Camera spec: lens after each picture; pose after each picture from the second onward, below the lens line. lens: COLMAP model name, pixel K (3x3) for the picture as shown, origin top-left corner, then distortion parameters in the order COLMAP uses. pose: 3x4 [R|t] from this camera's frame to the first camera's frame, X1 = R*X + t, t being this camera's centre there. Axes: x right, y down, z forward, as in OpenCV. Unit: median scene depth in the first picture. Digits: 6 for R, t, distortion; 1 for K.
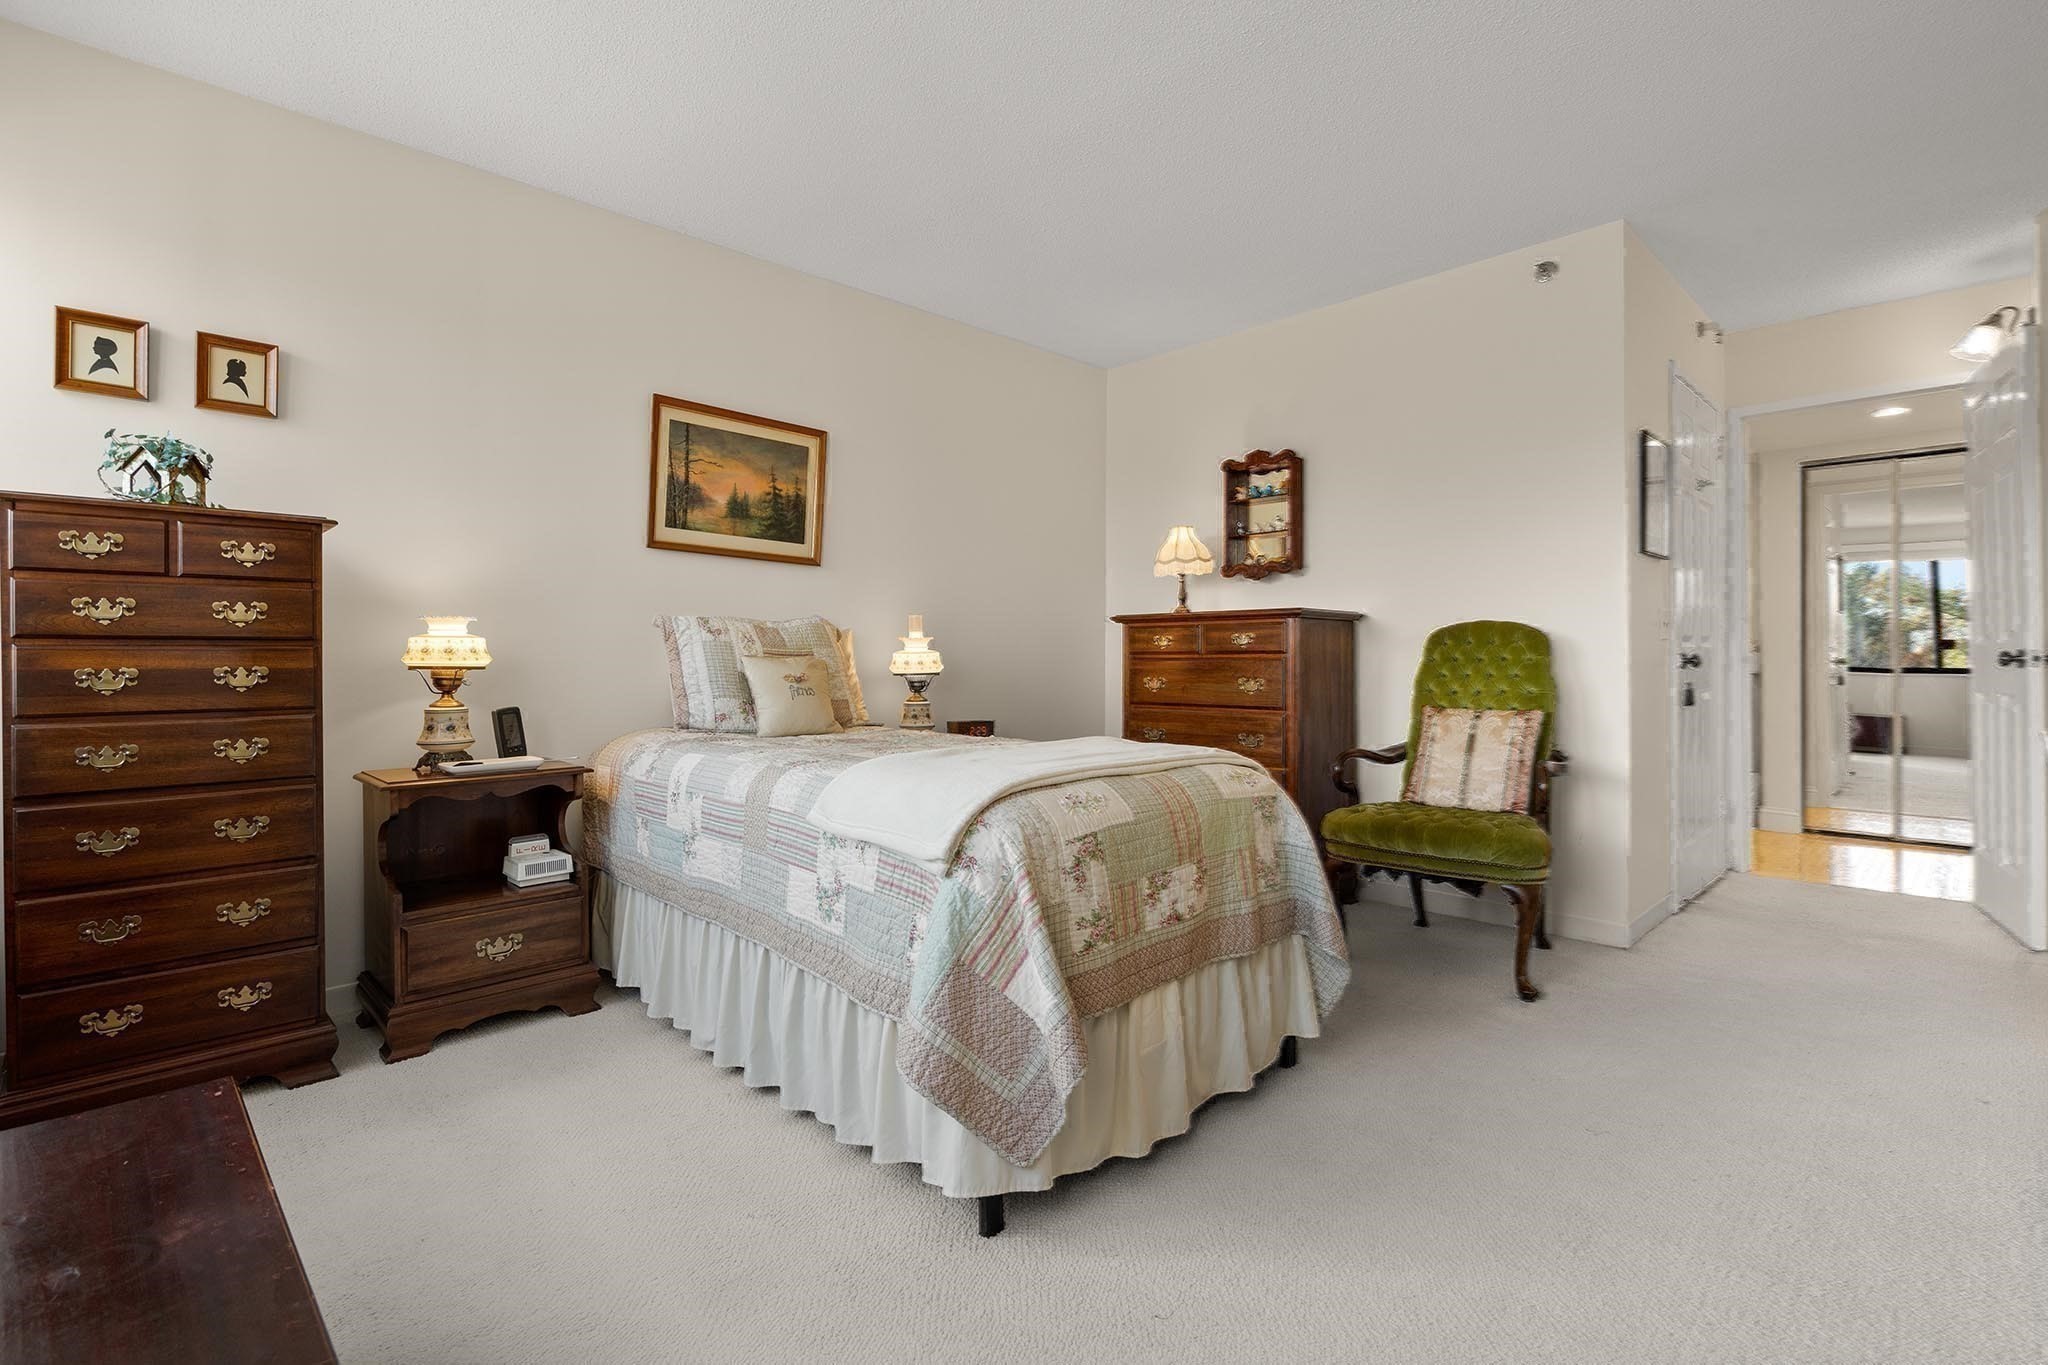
lens RADIAL K [[945.6, 0, 1024.0], [0, 945.6, 682.5], [0, 0, 1]] dist [-0.002770, 0.000003]
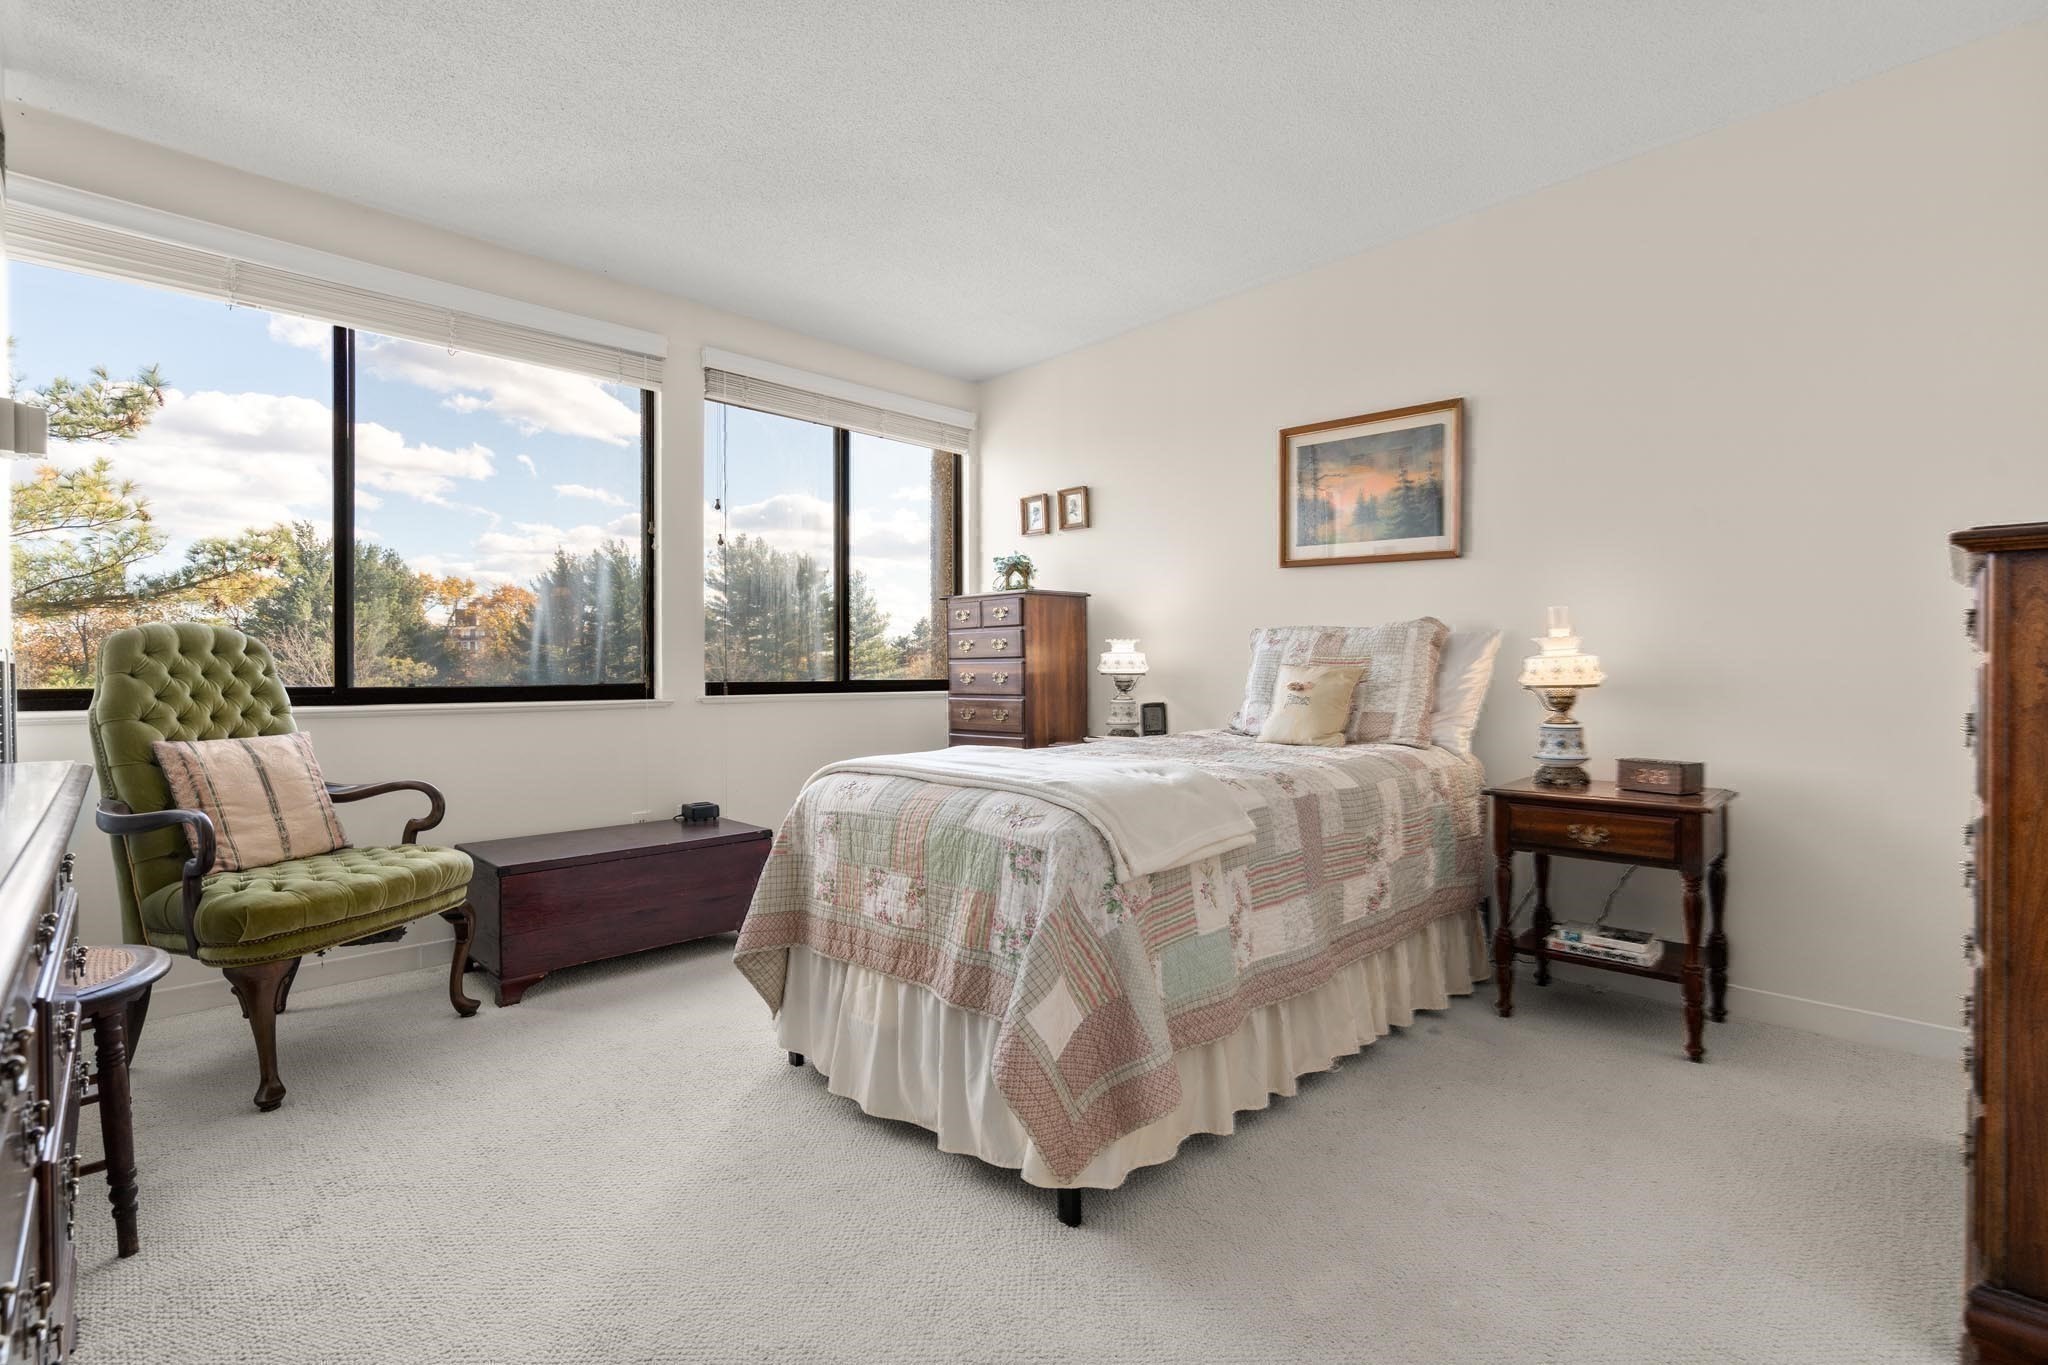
lens RADIAL K [[945.6, 0, 1024.0], [0, 945.6, 682.5], [0, 0, 1]] dist [-0.002770, 0.000003]
pose [[0.001529, 0.019961, -0.999800, 0.719958], [-0.018405, 0.999632, 0.019929, -0.022327], [0.999829, 0.018371, 0.001896, 0.682047]]
